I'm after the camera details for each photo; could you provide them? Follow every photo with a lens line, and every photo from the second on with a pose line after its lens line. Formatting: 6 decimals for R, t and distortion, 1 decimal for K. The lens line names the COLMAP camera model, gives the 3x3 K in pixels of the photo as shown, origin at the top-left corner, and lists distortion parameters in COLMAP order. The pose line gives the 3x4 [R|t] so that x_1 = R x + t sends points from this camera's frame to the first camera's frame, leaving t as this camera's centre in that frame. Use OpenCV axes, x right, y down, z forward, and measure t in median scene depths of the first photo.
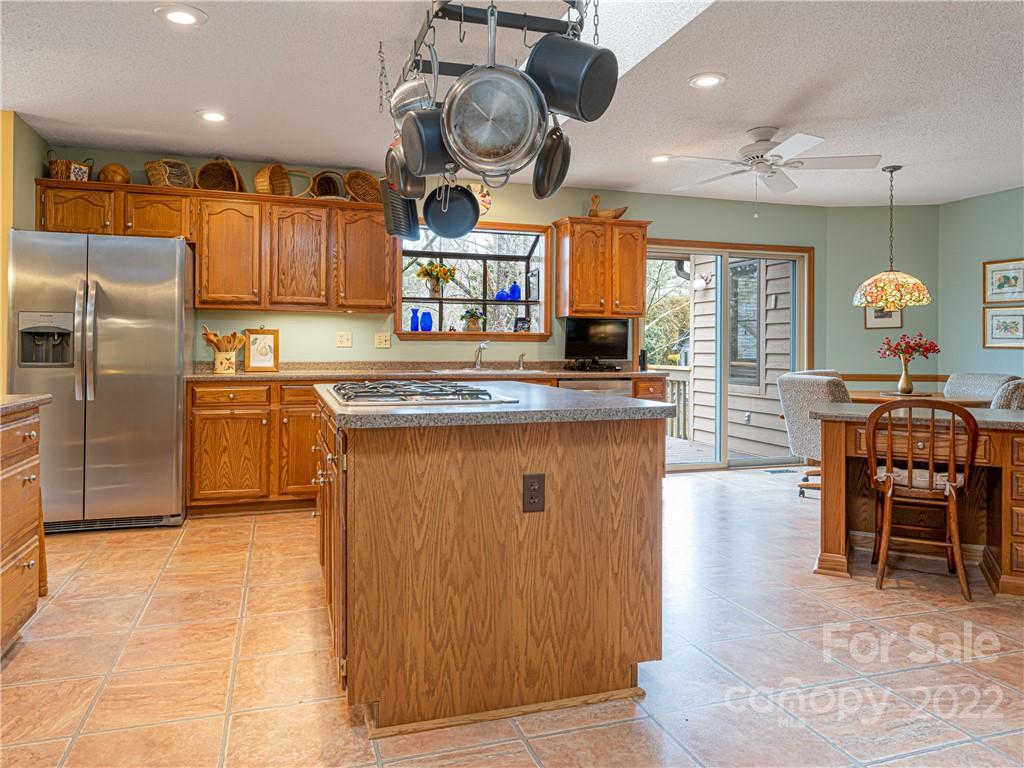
lens RADIAL K [[727.4, 0, 506.0], [0, 727.4, 347.4], [0, 0, 1]] dist [0.007767, -0.008481]
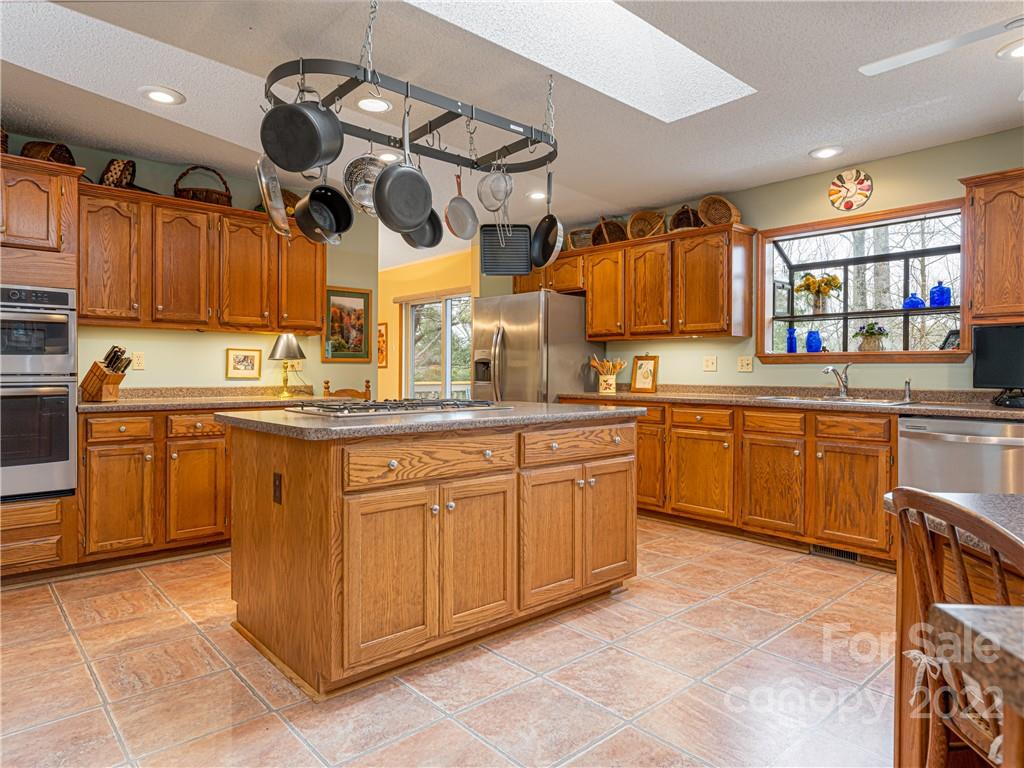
lens RADIAL K [[634.3, 0, 501.3], [0, 634.3, 376.5], [0, 0, 1]] dist [0.001692, 0.000730]
pose [[0.393754, 0.006161, -0.919195, 0.469919], [0.000960, 0.999974, 0.007114, 0.000510], [0.919216, -0.003684, 0.393738, 0.368041]]
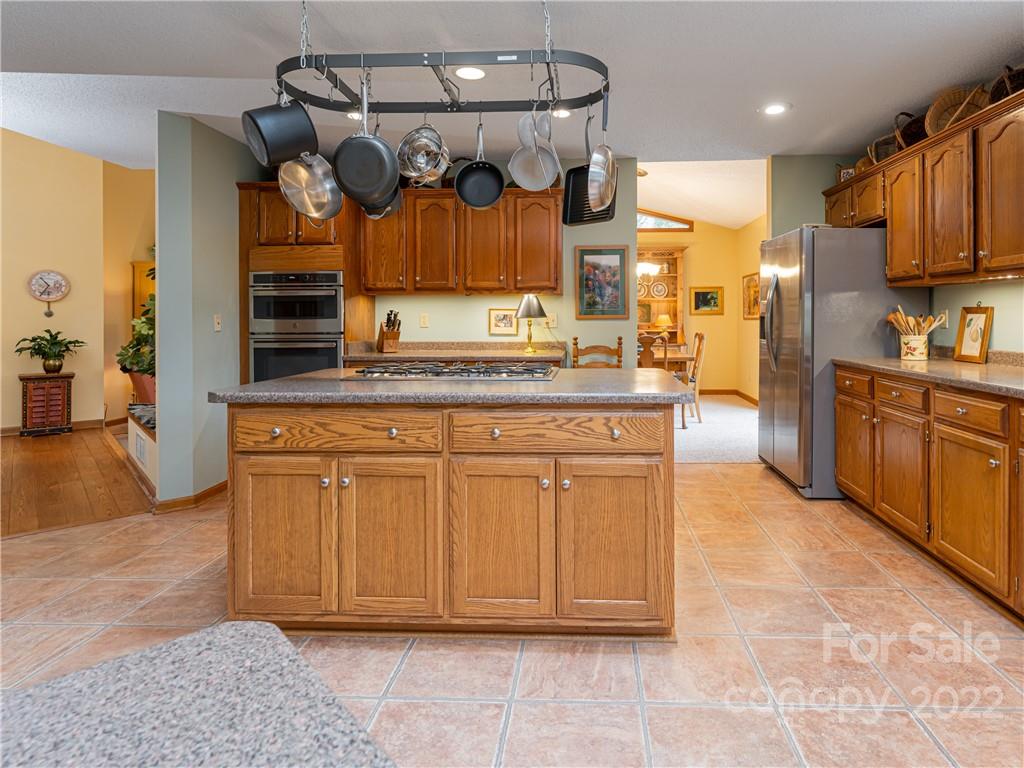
lens RADIAL K [[591.5, 0, 566.6], [0, 591.5, 319.9], [0, 0, 1]] dist [0.000356, 0.002782]
pose [[-0.351541, 0.003964, -0.936164, 0.375433], [0.005500, 0.999983, 0.002169, -0.014067], [0.936157, -0.004386, -0.351556, 0.764968]]
